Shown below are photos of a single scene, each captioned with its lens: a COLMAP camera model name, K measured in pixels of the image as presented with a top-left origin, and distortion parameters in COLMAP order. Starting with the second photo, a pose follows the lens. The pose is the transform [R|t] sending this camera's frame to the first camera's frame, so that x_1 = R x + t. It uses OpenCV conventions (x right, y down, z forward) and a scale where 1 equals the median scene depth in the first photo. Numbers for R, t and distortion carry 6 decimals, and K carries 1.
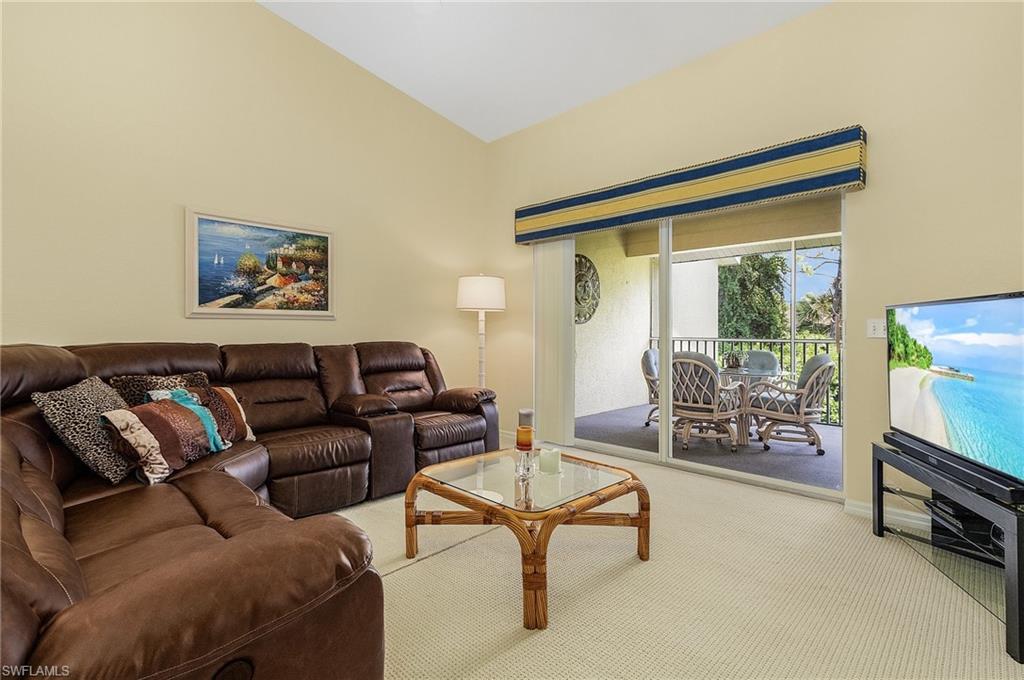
lens RADIAL K [[490.4, 0, 505.2], [0, 490.4, 322.7], [0, 0, 1]] dist [-0.001703, -0.000093]
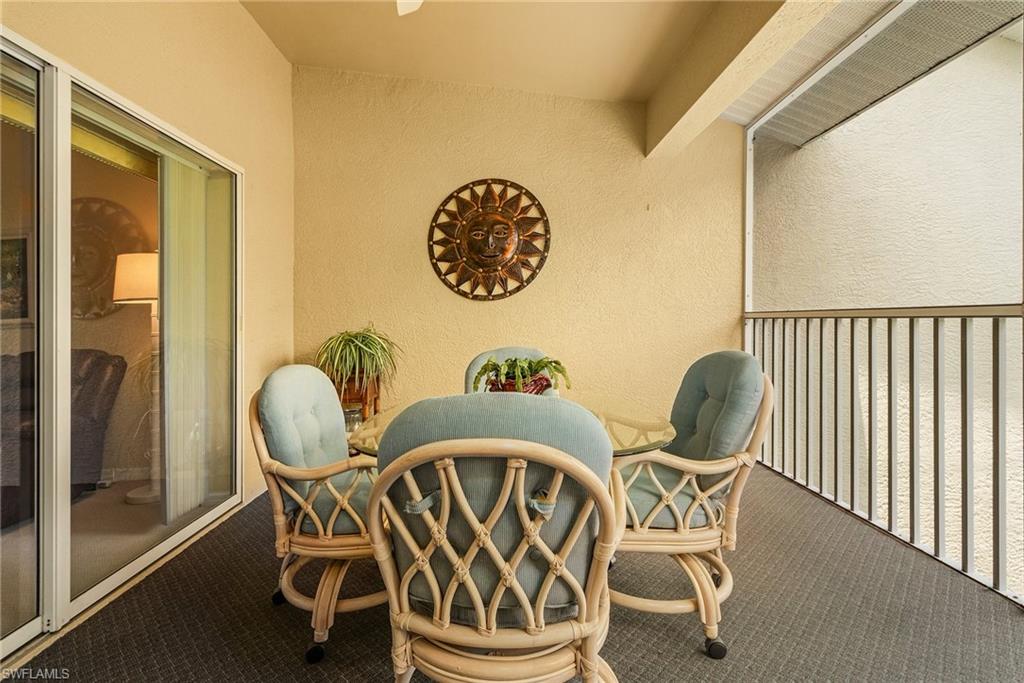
lens RADIAL K [[490.4, 0, 505.2], [0, 490.4, 324.2], [0, 0, 1]] dist [-0.001703, -0.000093]
pose [[0.692784, -0.033493, -0.720367, 0.821228], [0.067772, 0.997524, 0.018798, 0.028548], [0.717954, -0.061844, 0.693338, 0.872666]]
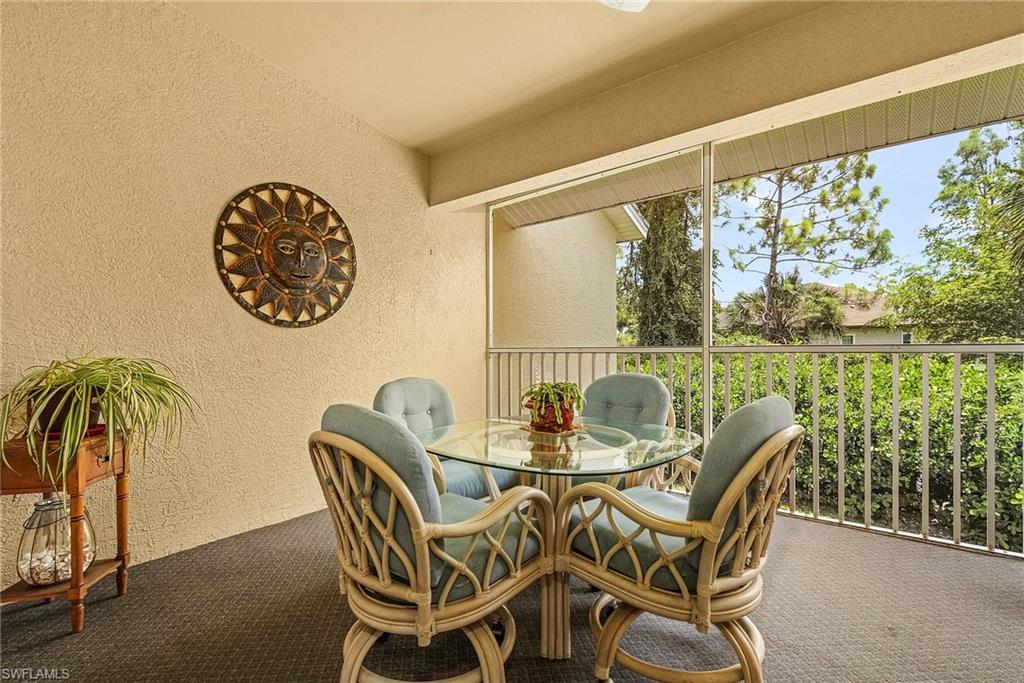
lens RADIAL K [[466.2, 0, 513.1], [0, 466.2, 363.0], [0, 0, 1]] dist [-0.001381, -0.000043]
pose [[0.994679, -0.031812, 0.097986, 0.460661], [0.025029, 0.997254, 0.069694, 0.014792], [-0.099934, -0.066871, 0.992744, 0.728406]]
